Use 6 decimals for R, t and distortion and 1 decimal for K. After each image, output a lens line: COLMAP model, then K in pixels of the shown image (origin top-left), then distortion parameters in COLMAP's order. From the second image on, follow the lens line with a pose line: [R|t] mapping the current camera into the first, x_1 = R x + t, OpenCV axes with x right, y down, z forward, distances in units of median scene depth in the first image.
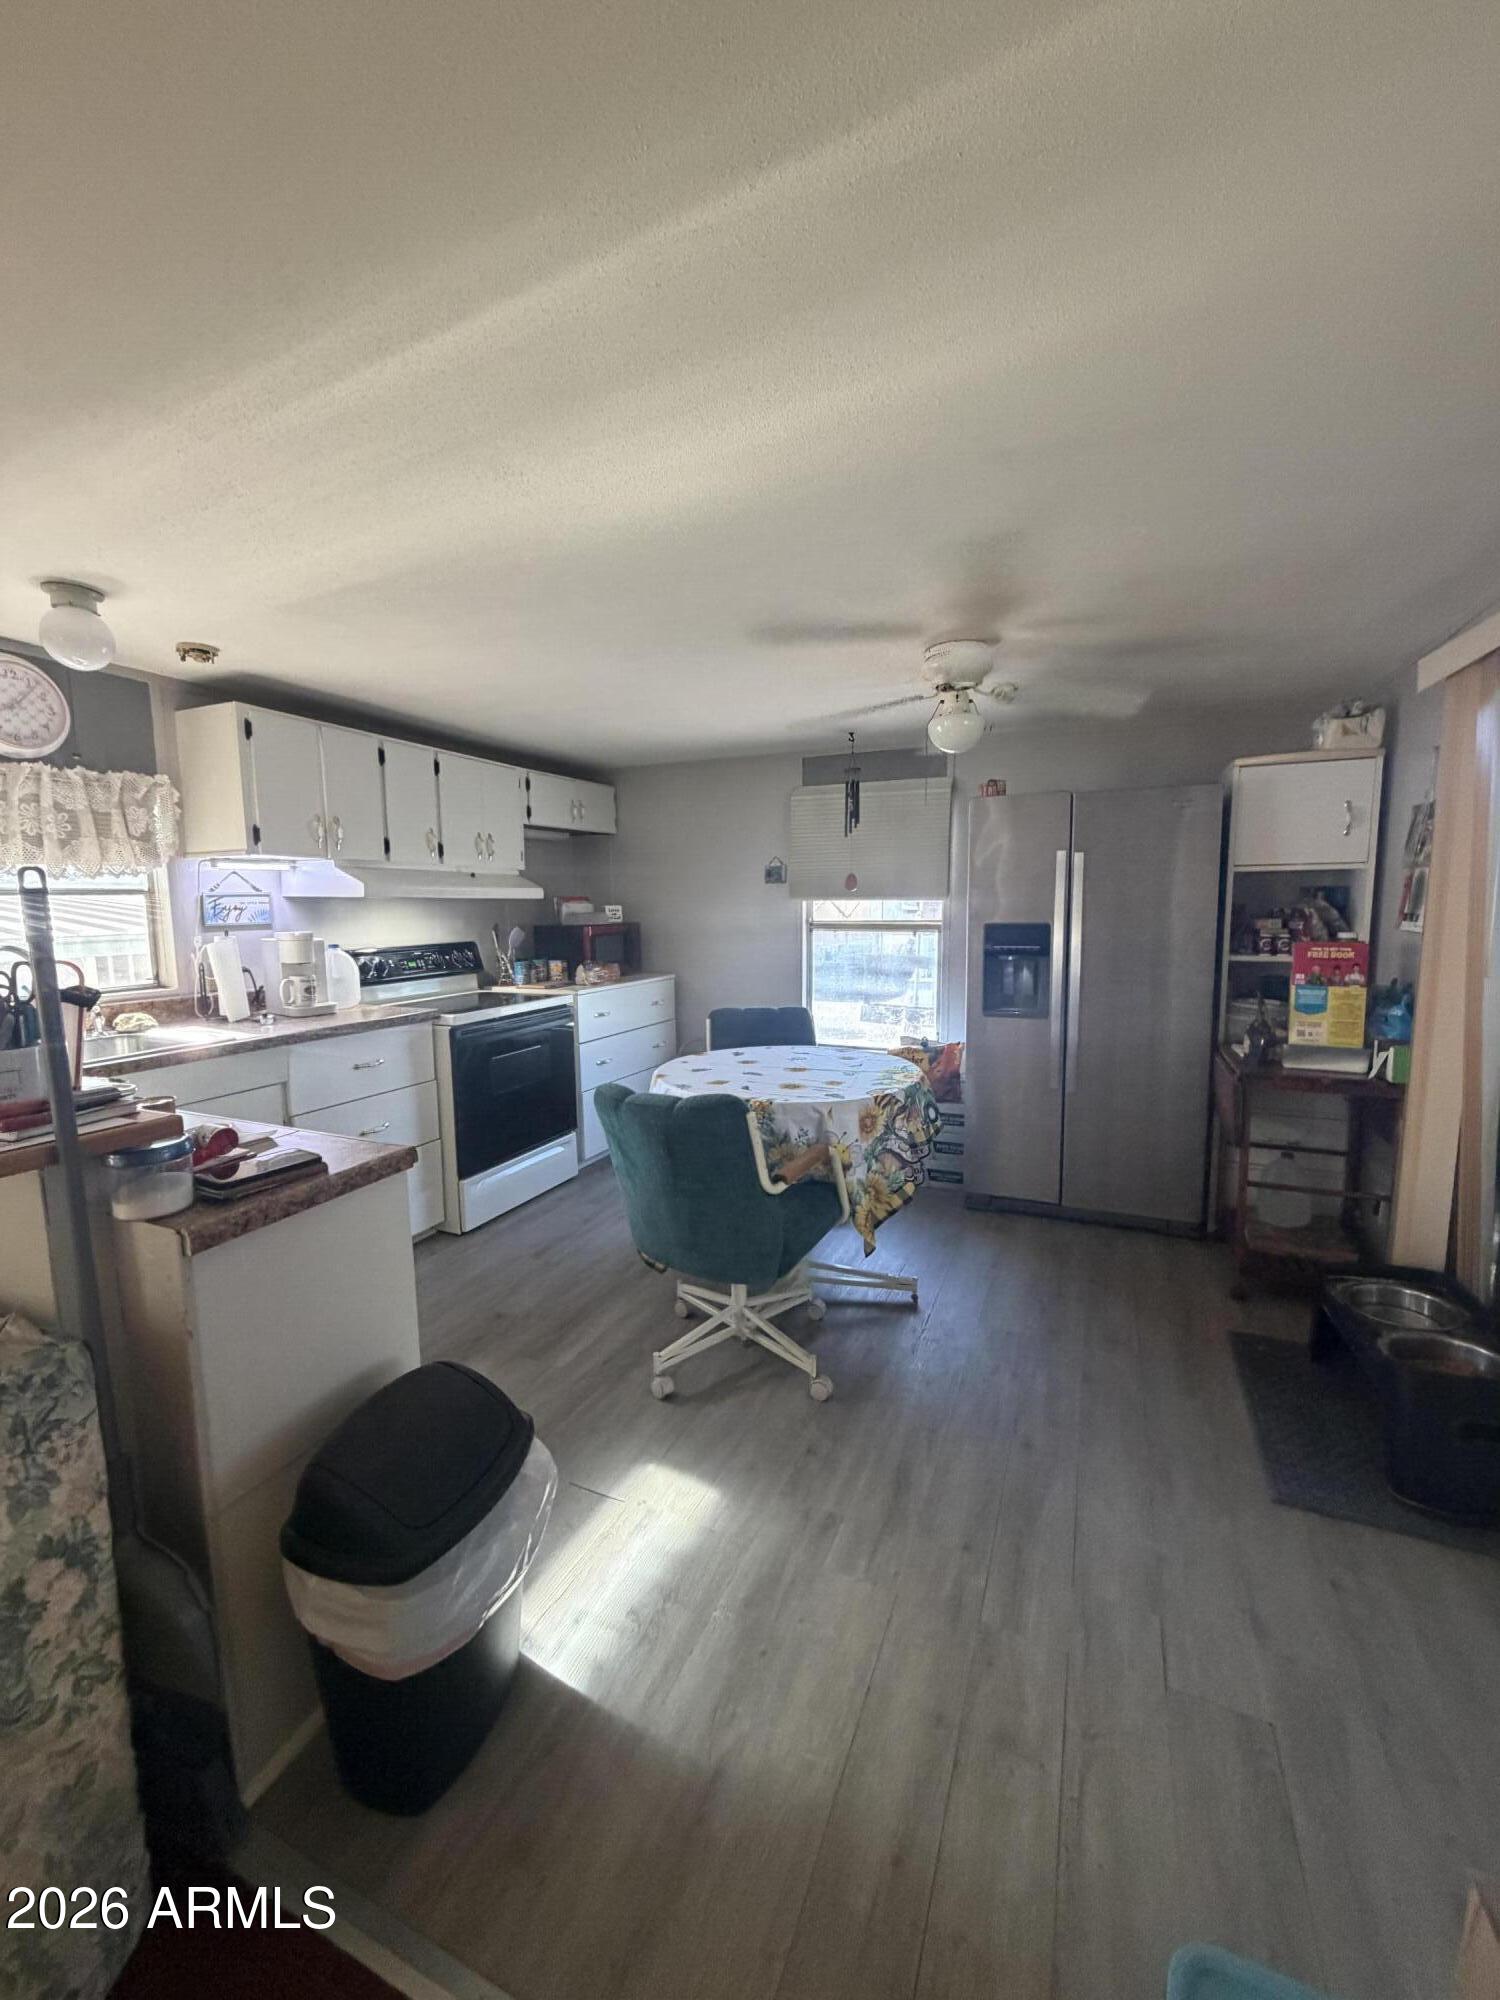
lens RADIAL K [[796.7, 0, 751.5], [0, 796.7, 995.7], [0, 0, 1]] dist [-0.000354, -0.000333]
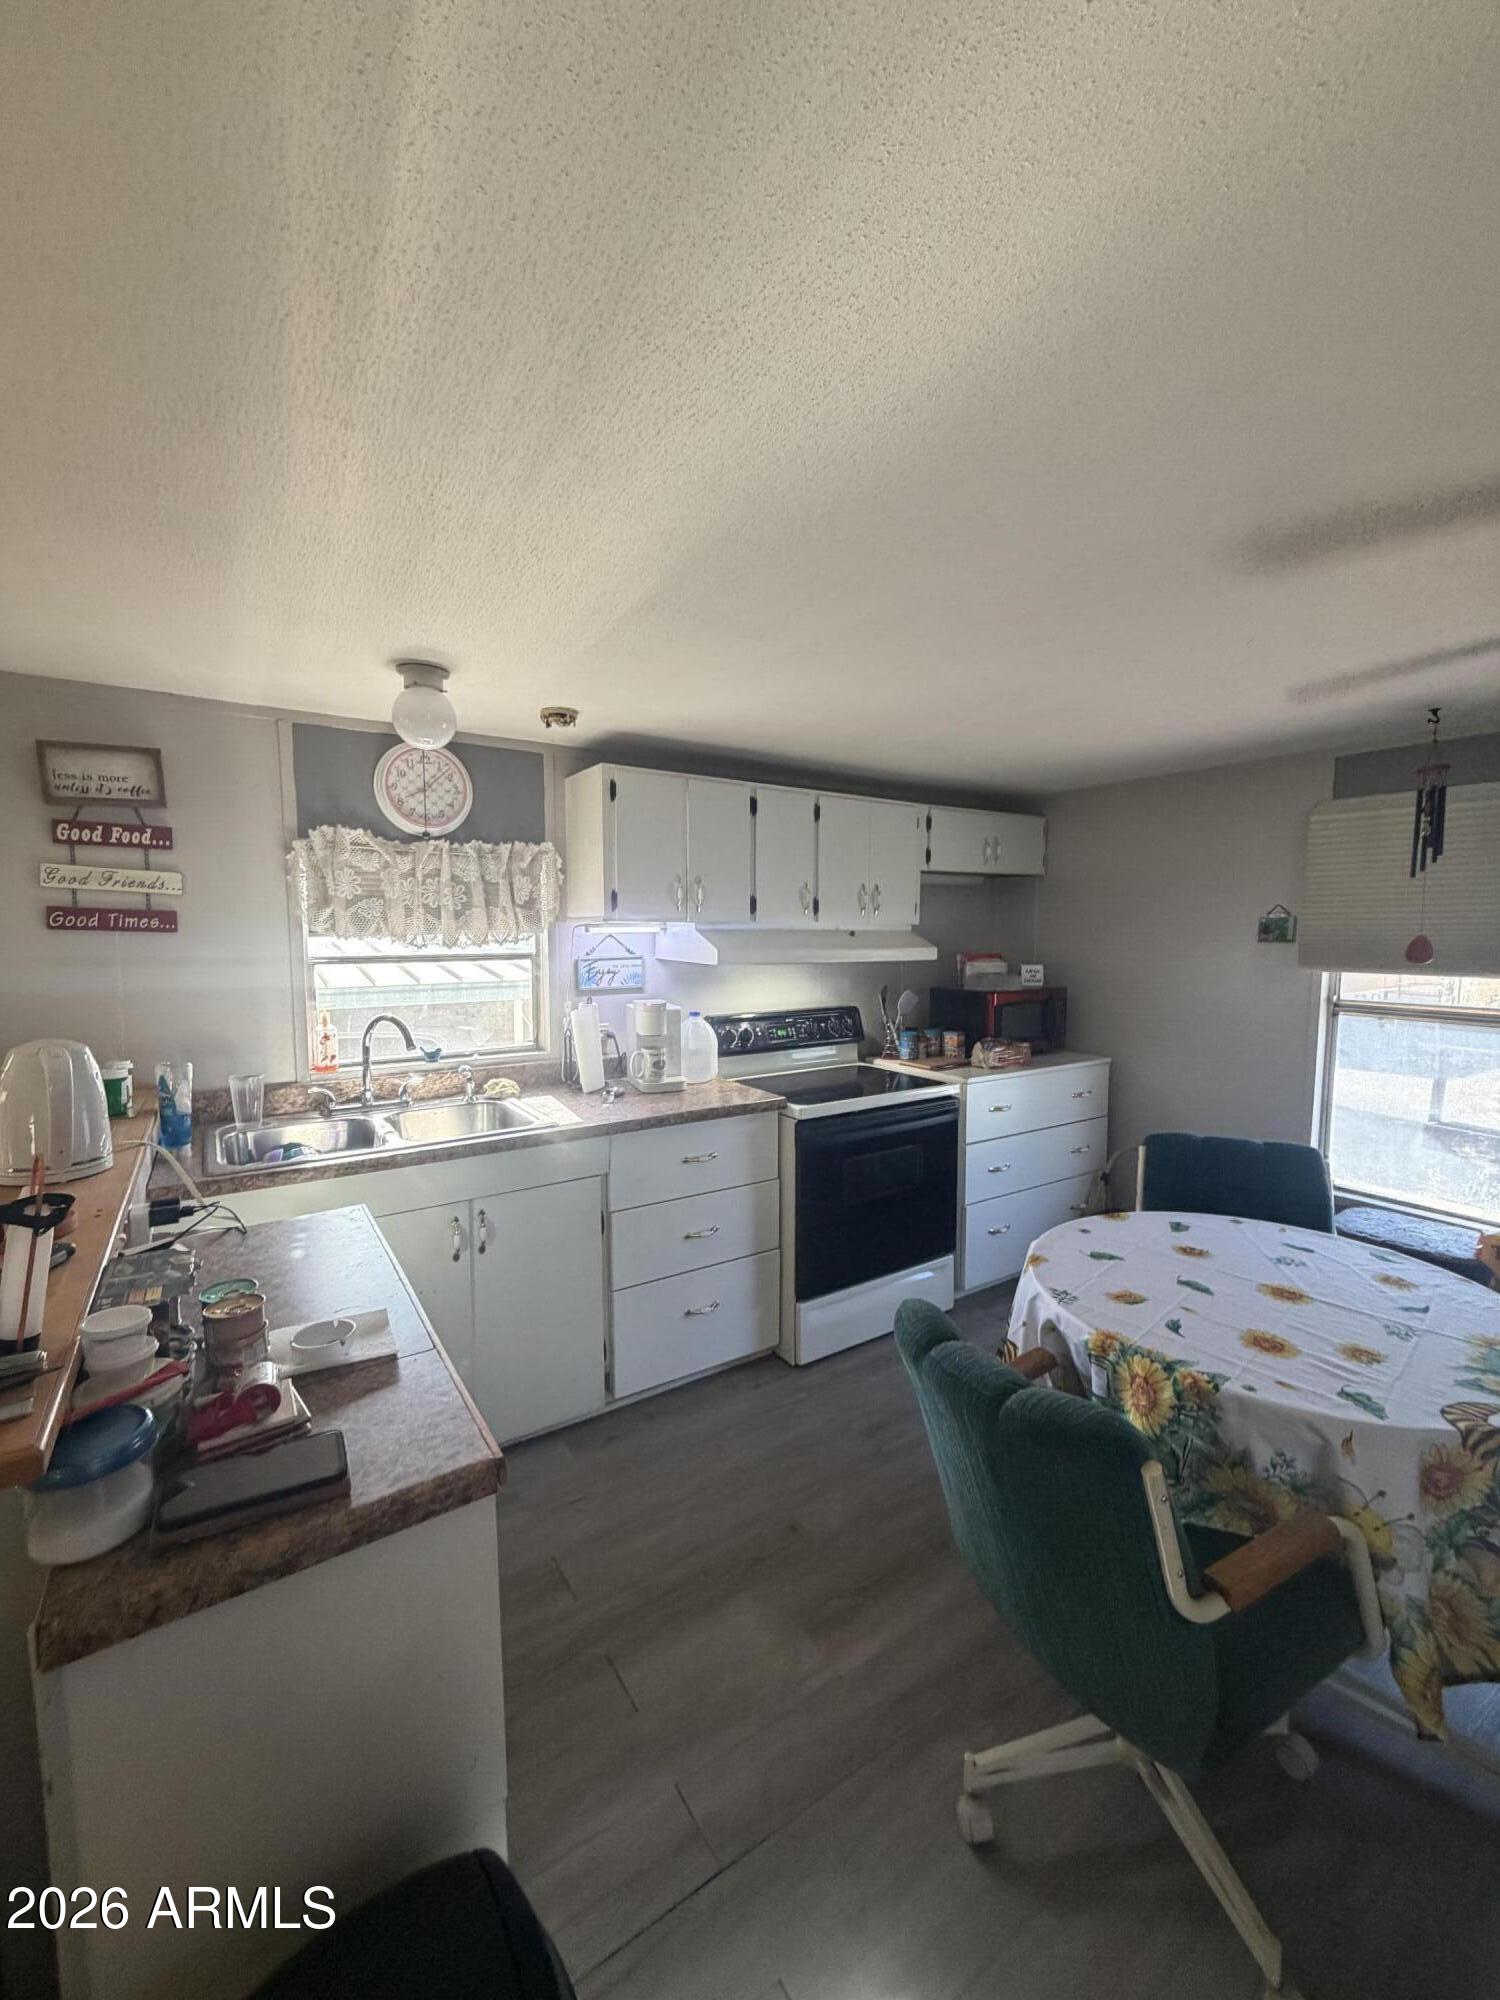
lens RADIAL K [[796.7, 0, 751.5], [0, 796.7, 995.7], [0, 0, 1]] dist [-0.000354, -0.000333]
pose [[0.844785, 0.054734, -0.532299, 0.022889], [-0.070564, 0.997463, -0.009425, -0.080543], [0.530433, 0.045523, 0.846504, 0.254737]]
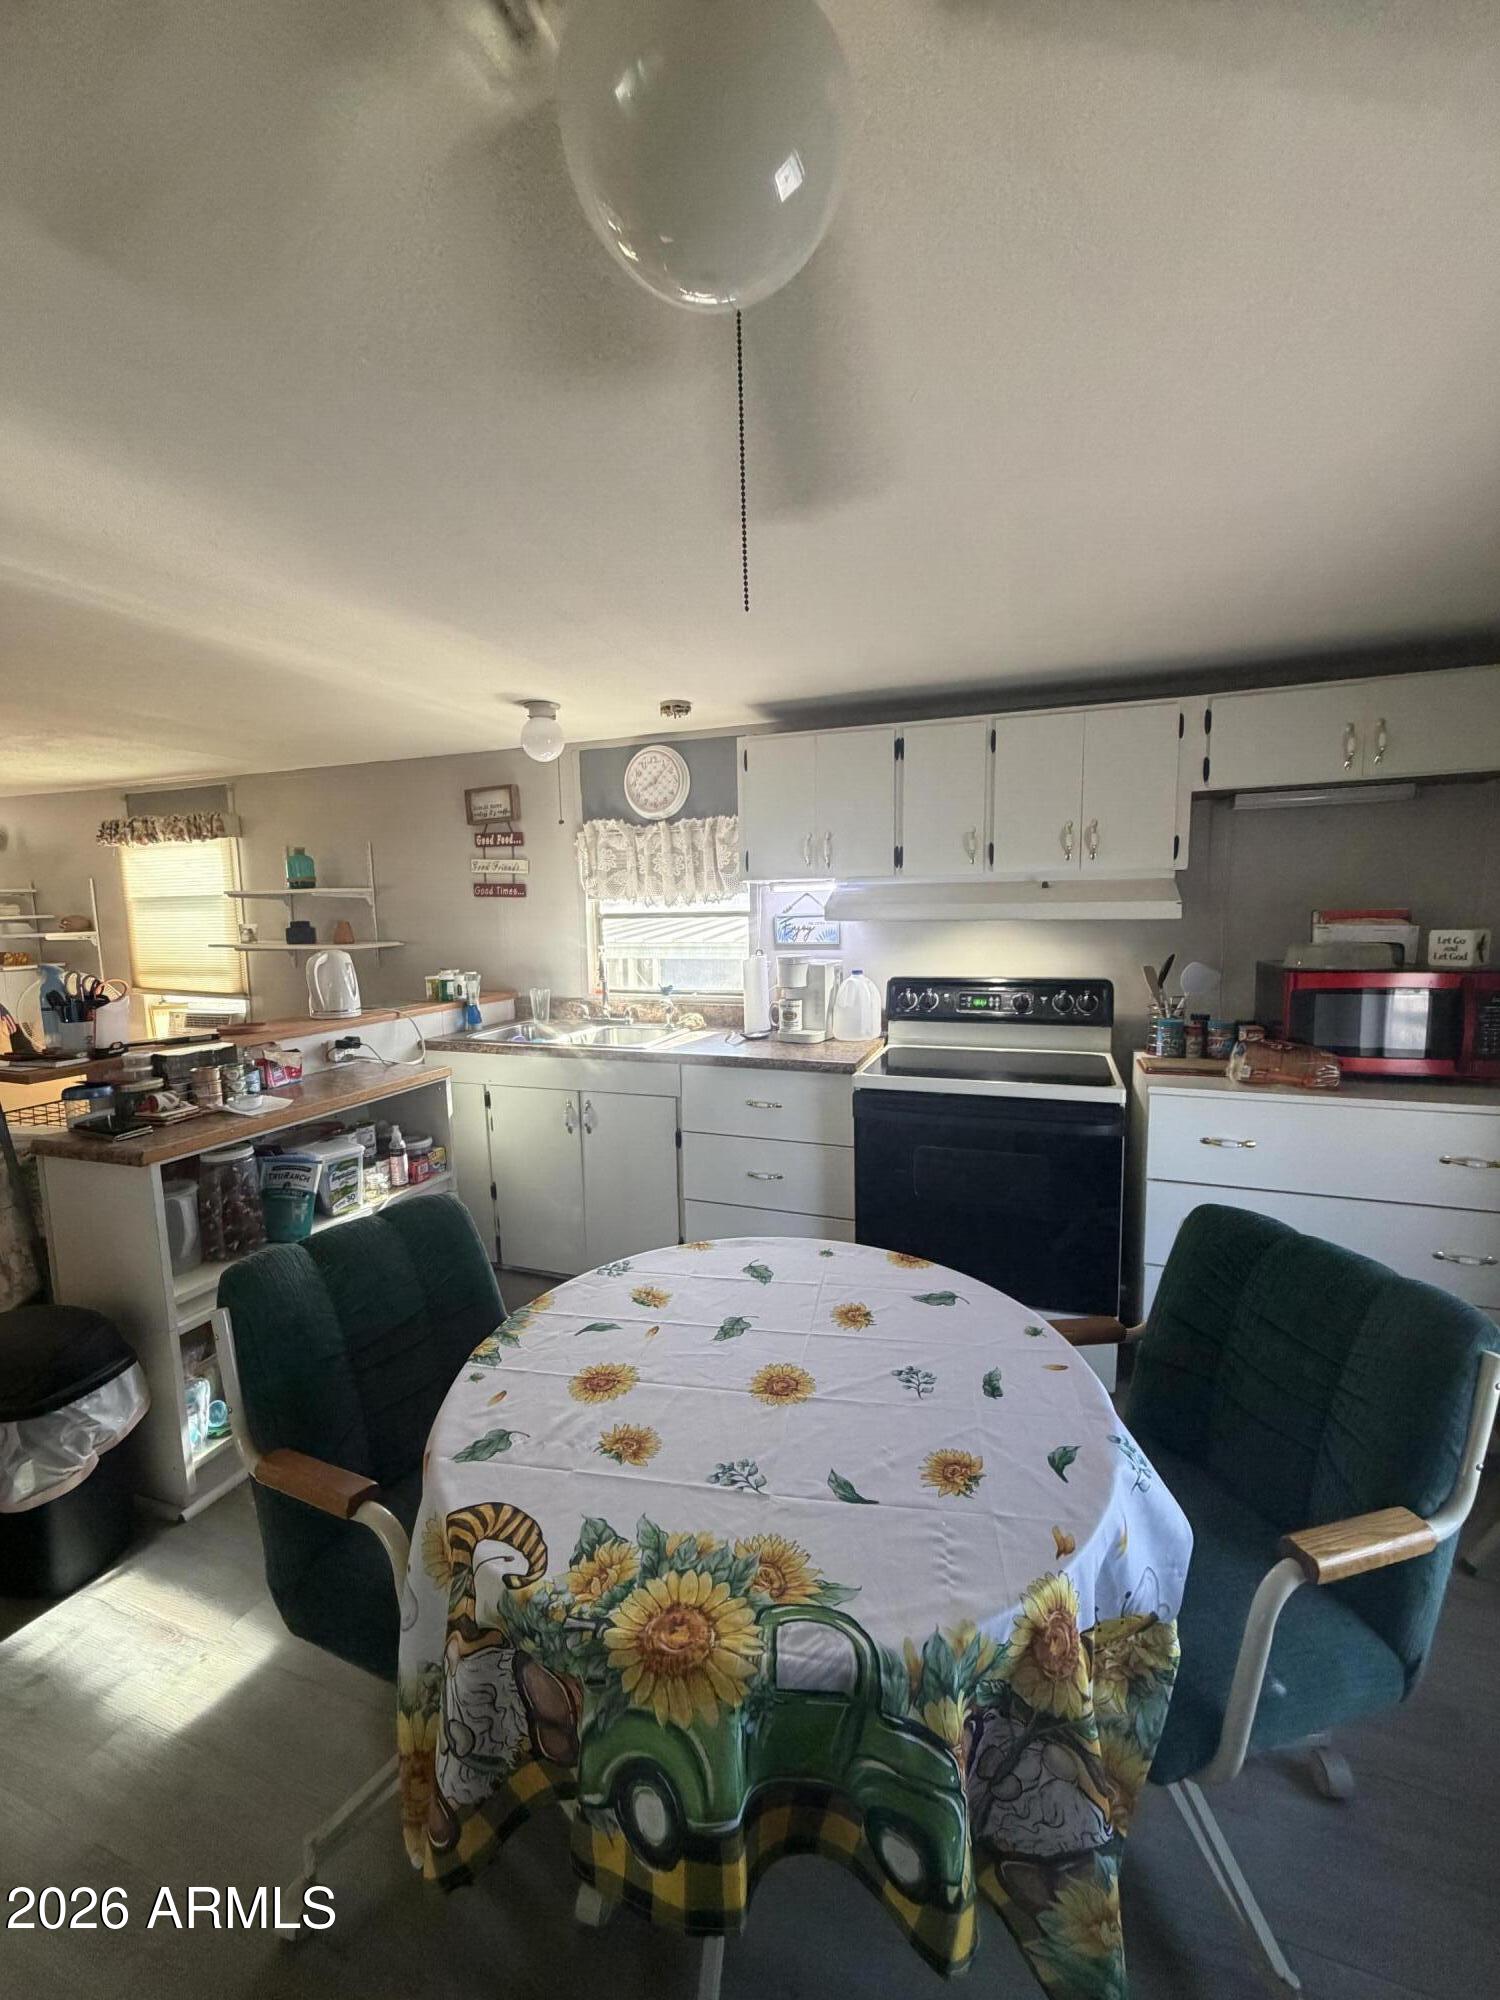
lens RADIAL K [[796.7, 0, 751.5], [0, 796.7, 995.7], [0, 0, 1]] dist [-0.000354, -0.000333]
pose [[0.072293, 0.118441, -0.990326, 0.377809], [-0.099084, 0.988865, 0.111034, -0.126663], [0.992450, 0.090098, 0.083224, 0.819433]]
